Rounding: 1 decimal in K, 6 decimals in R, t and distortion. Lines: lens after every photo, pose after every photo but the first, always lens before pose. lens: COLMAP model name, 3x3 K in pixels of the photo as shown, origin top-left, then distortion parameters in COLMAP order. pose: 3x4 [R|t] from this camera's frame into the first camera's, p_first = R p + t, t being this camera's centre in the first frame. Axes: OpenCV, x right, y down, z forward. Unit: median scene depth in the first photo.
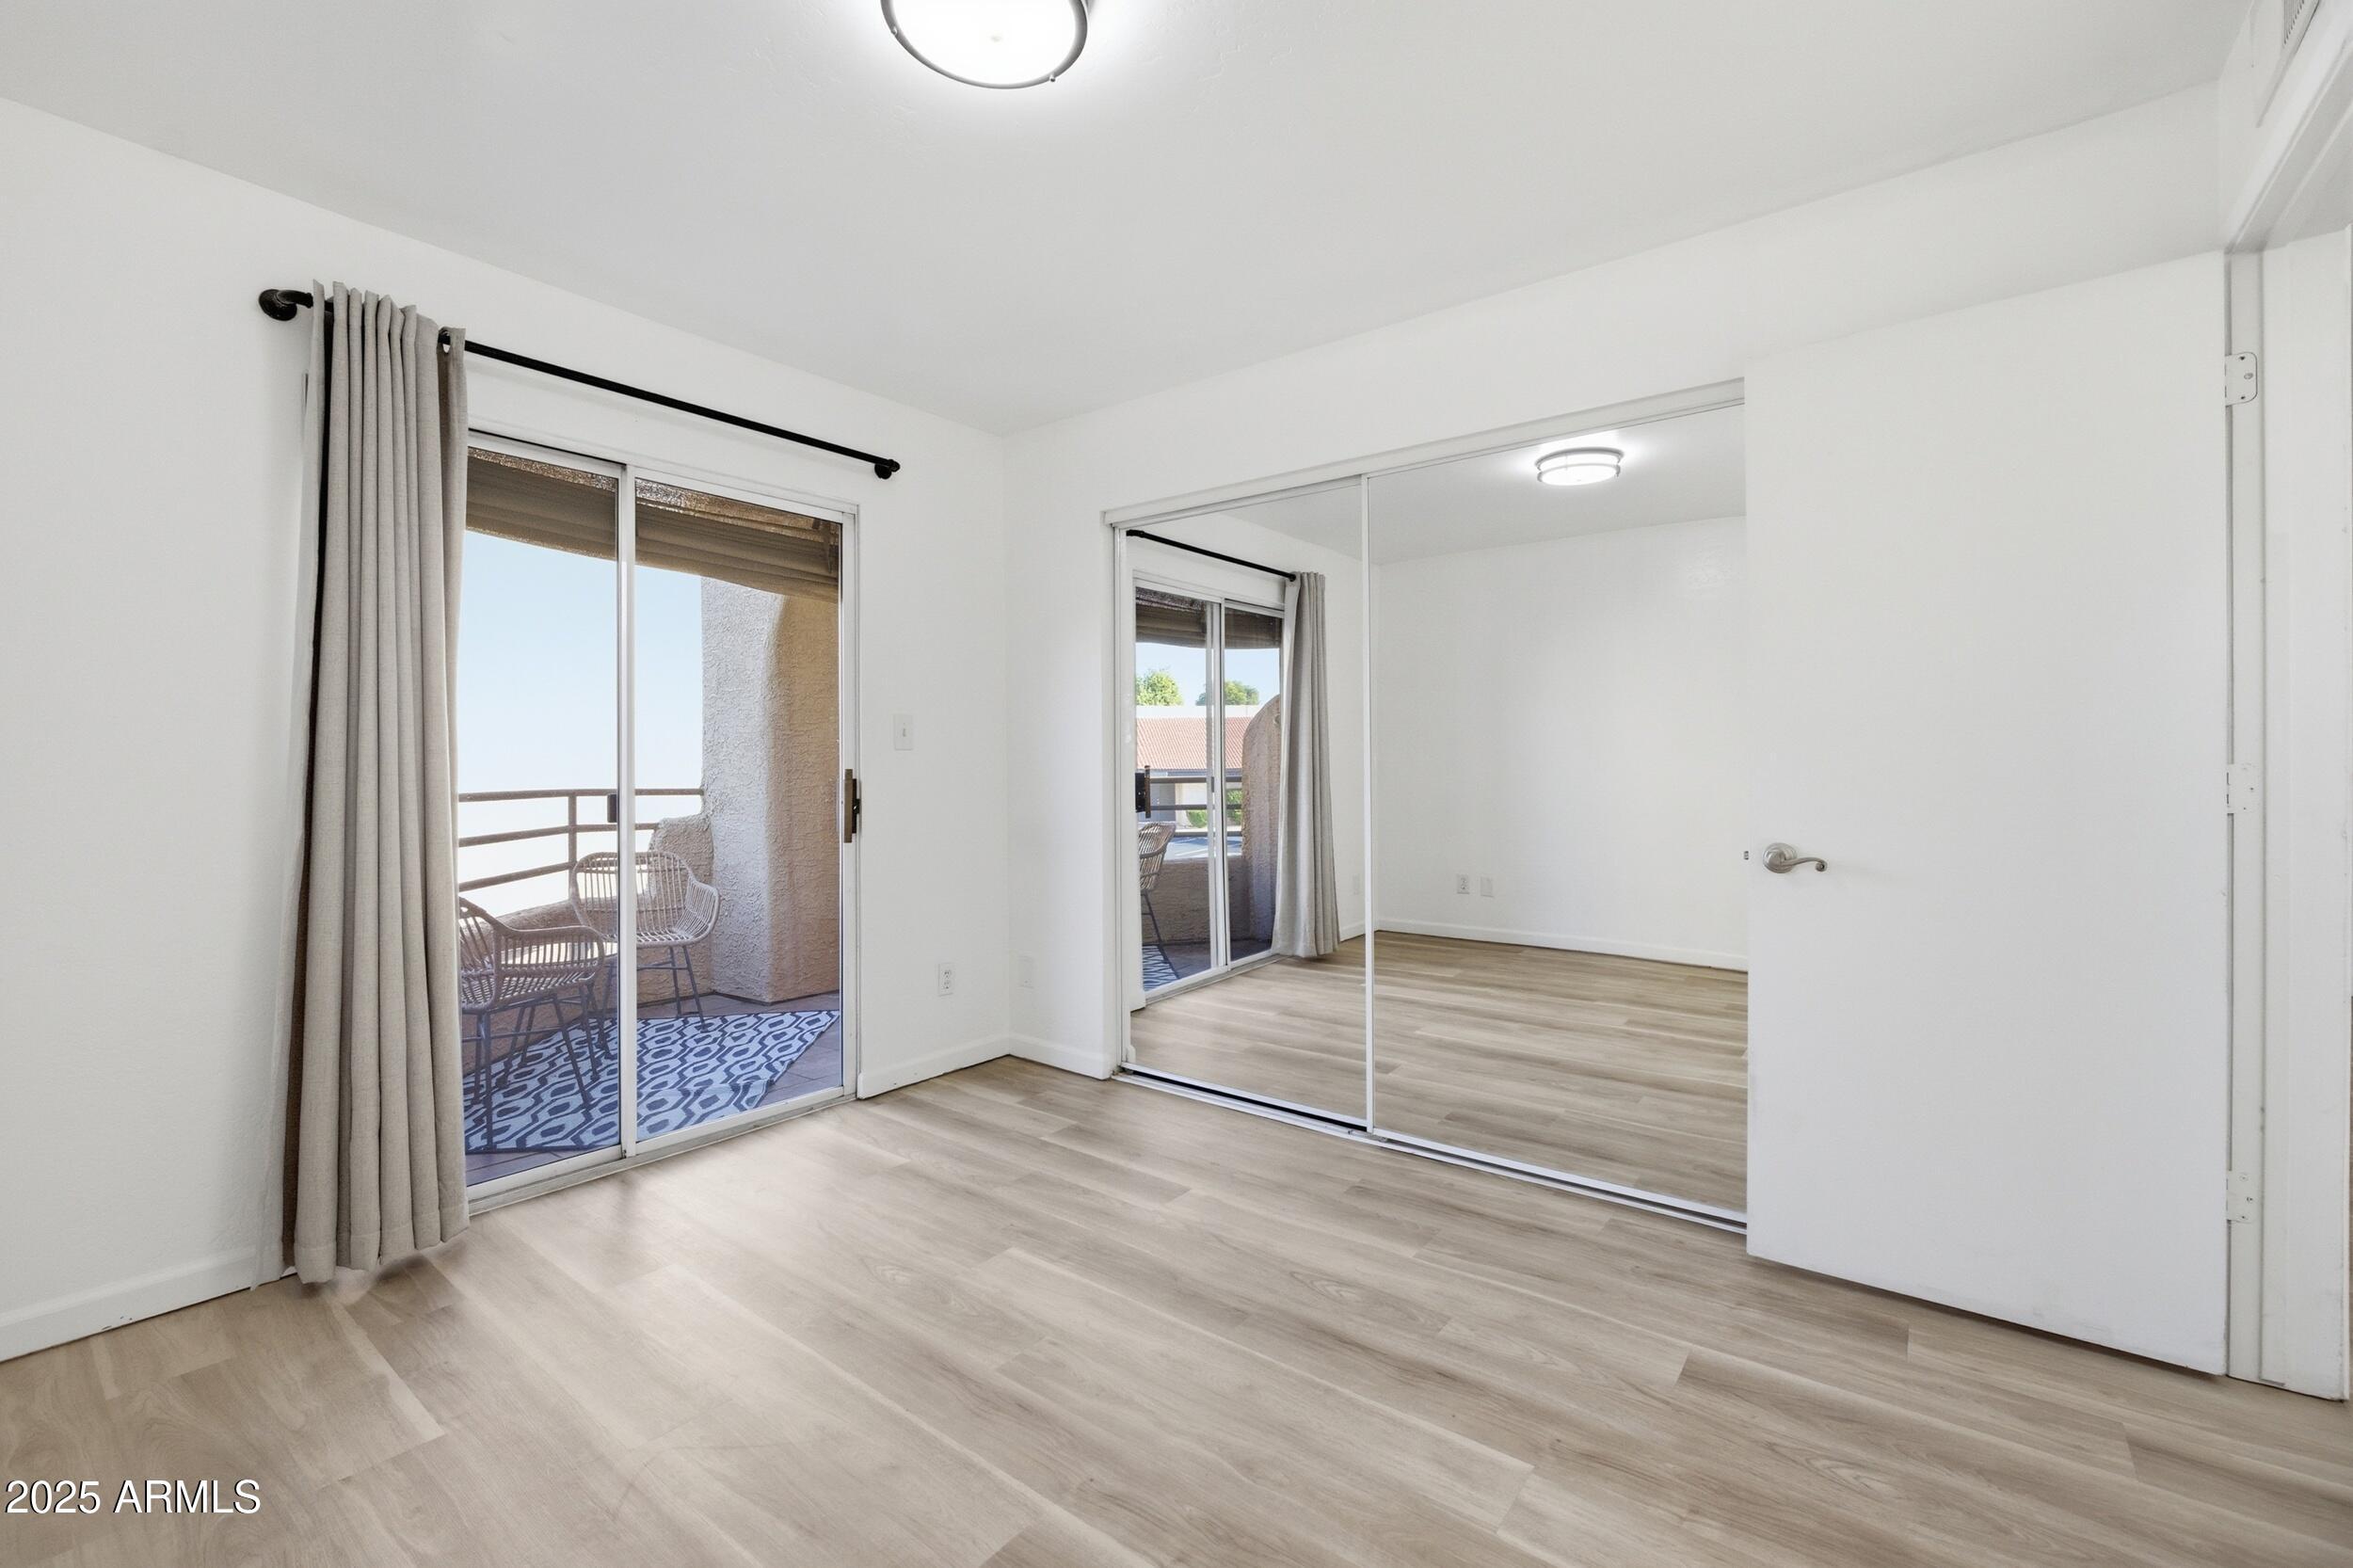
lens RADIAL K [[1001.2, 0, 1158.3], [0, 1001.2, 774.0], [0, 0, 1]] dist [-0.011871, 0.000460]
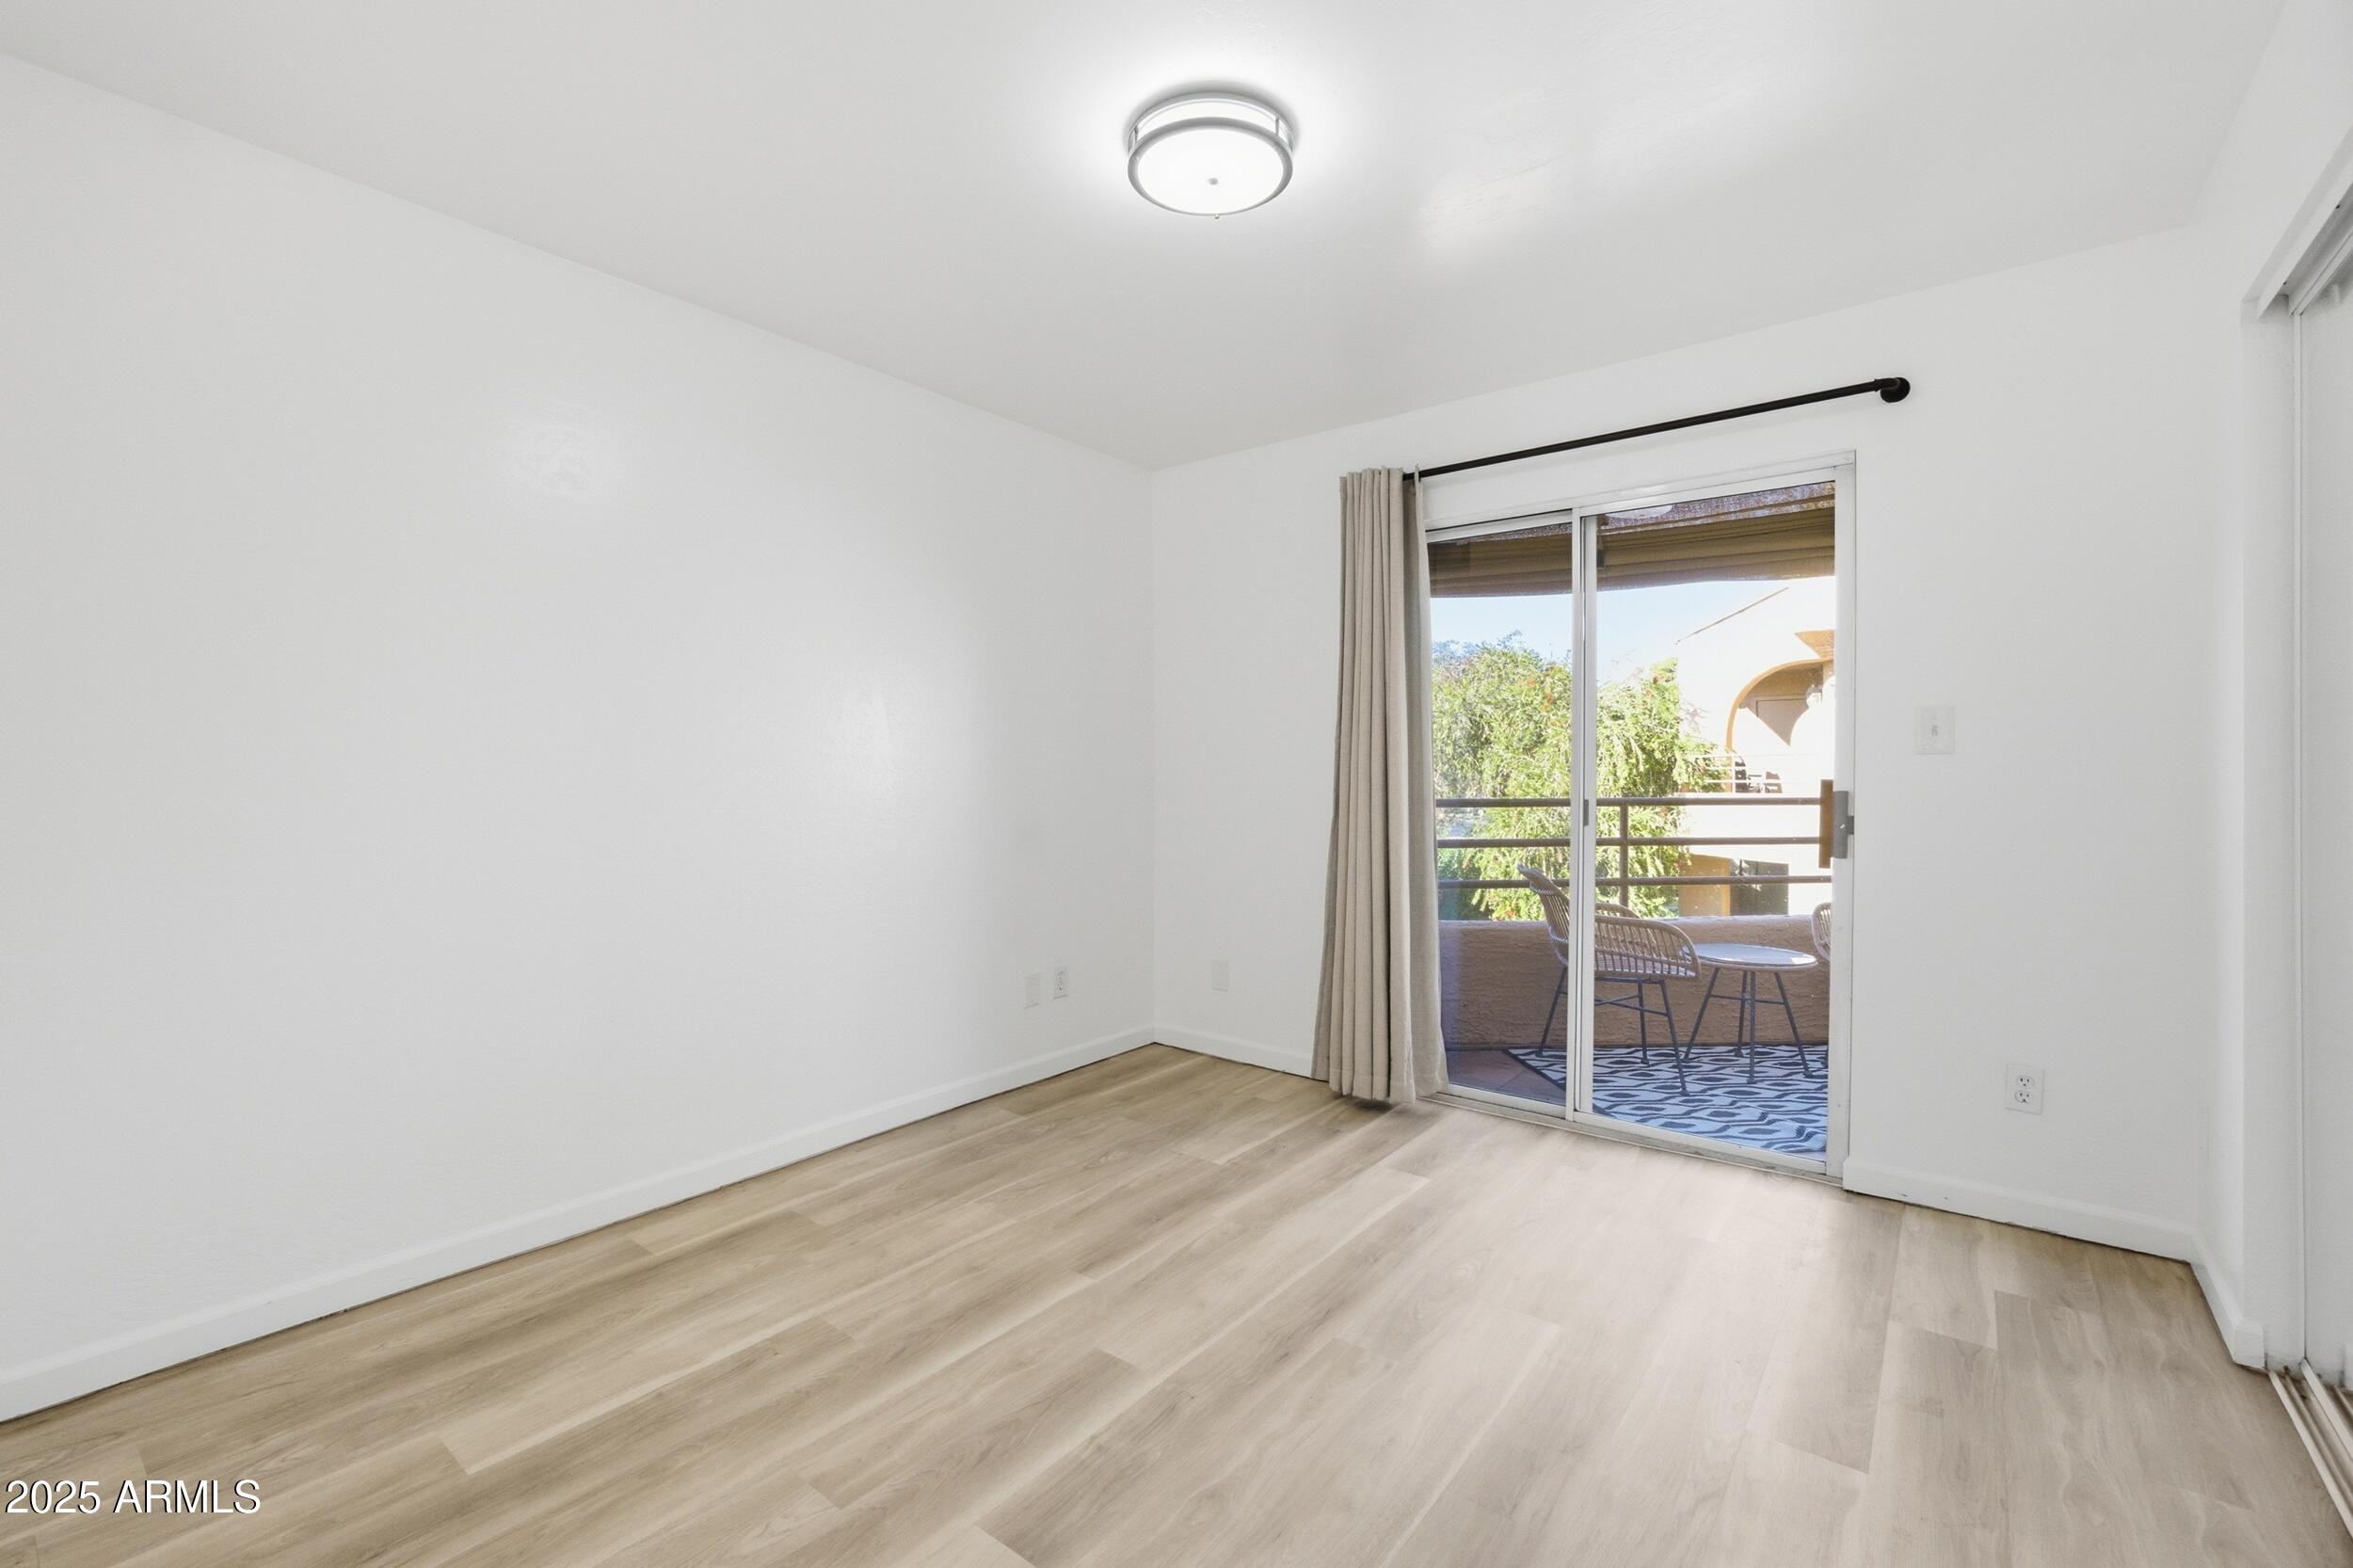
lens RADIAL K [[1001.2, 0, 1158.3], [0, 1001.2, 774.0], [0, 0, 1]] dist [-0.011871, 0.000460]
pose [[0.006040, 0.005955, -0.999964, 0.504706], [-0.012723, 0.999902, 0.005877, -0.006706], [0.999901, 0.012687, 0.006115, 0.444692]]
